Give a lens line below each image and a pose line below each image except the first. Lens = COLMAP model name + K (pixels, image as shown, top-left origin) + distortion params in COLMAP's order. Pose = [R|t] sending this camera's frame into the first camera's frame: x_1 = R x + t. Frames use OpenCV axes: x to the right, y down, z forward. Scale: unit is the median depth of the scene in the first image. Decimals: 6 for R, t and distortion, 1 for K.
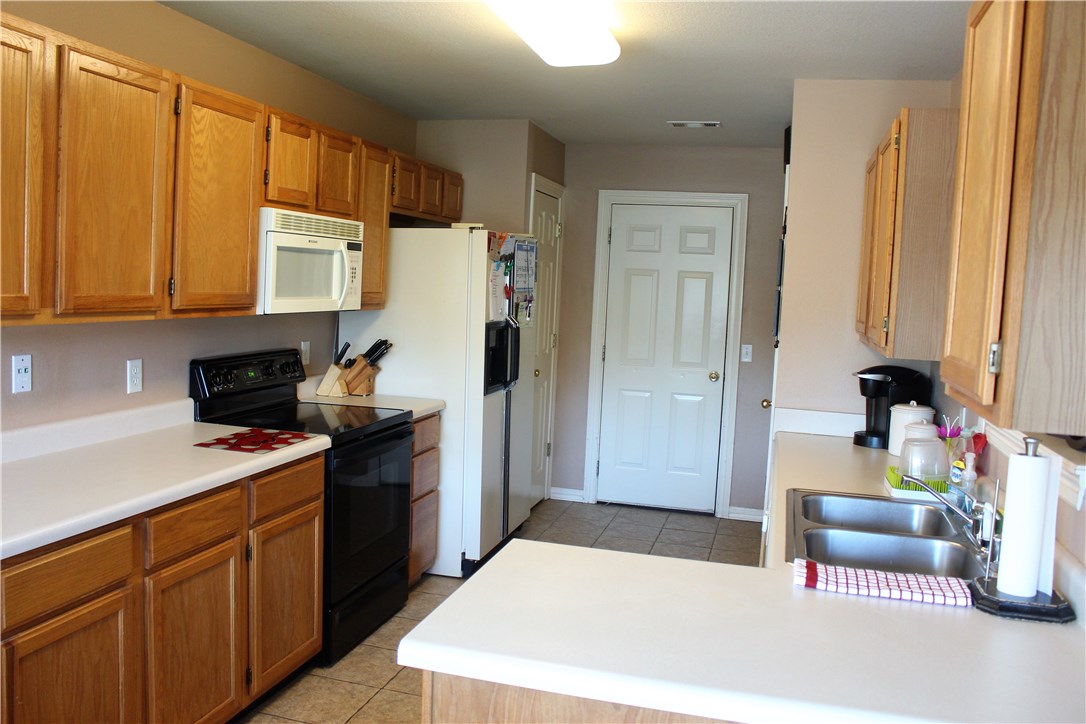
lens RADIAL K [[895.4, 0, 543.0], [0, 895.4, 362.0], [0, 0, 1]] dist [-0.131003, 0.002589]
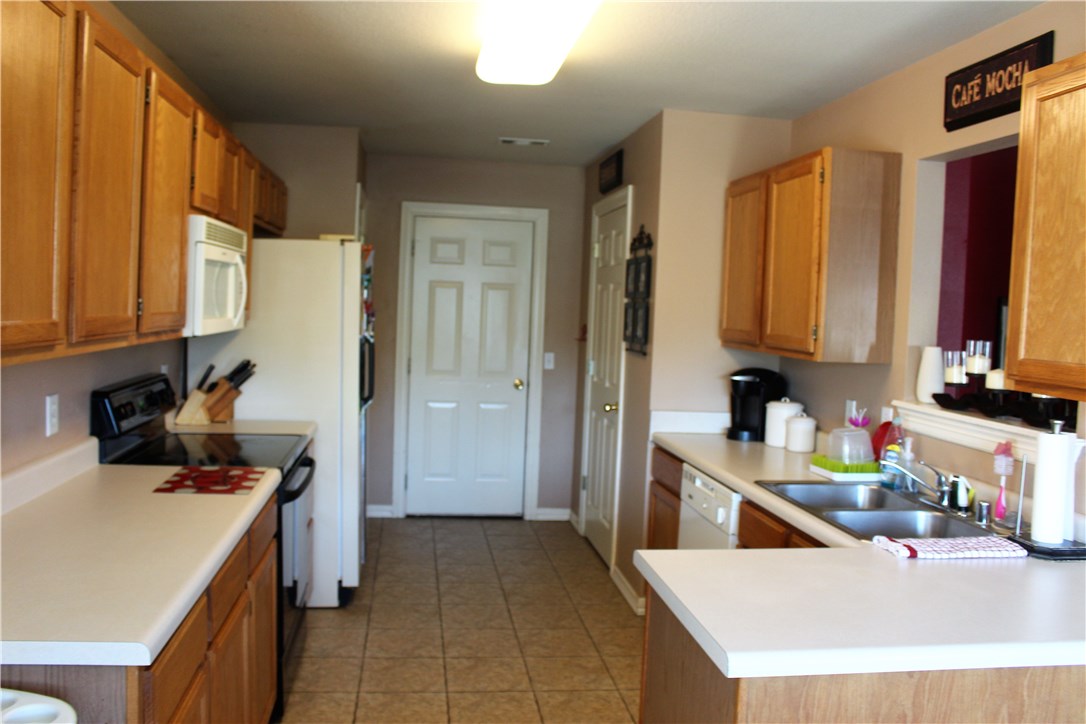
lens RADIAL K [[889.5, 0, 543.0], [0, 889.5, 362.0], [0, 0, 1]] dist [-0.111397, 0.000277]
pose [[0.919734, -0.034600, 0.391014, -0.293853], [0.037676, 0.999290, -0.000194, -0.013096], [-0.390729, 0.014910, 0.920385, 0.054508]]
